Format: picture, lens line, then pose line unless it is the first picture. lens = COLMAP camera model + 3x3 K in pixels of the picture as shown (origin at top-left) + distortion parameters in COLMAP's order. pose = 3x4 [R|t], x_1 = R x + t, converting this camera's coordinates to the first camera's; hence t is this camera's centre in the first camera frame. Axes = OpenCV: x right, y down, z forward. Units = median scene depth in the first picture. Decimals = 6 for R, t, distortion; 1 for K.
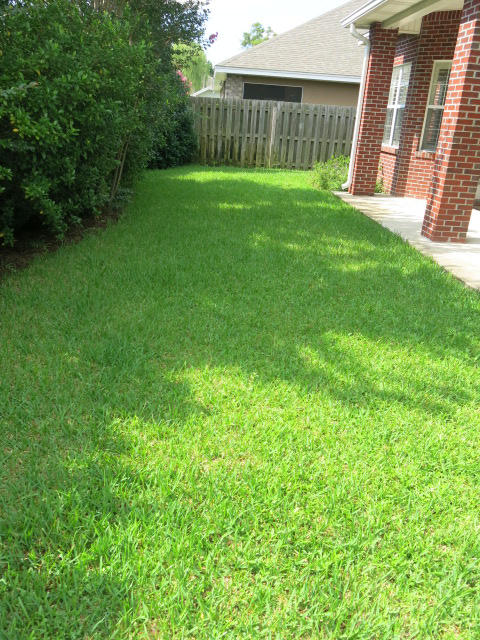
lens RADIAL K [[531.6, 0, 238.5], [0, 531.6, 319.6], [0, 0, 1]] dist [-0.007150, 0.000265]
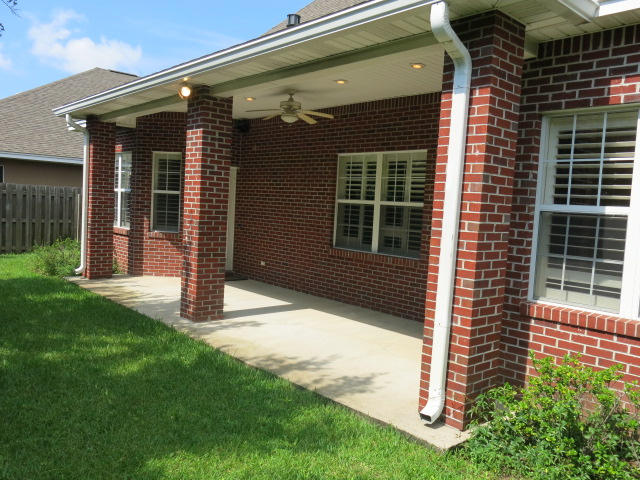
lens RADIAL K [[531.6, 0, 318.6], [0, 531.6, 242.9], [0, 0, 1]] dist [-0.007150, 0.000265]
pose [[0.775326, -0.064916, 0.628217, -0.082891], [0.220502, 0.959932, -0.172944, -0.063037], [-0.591818, 0.272611, 0.758574, 0.036839]]
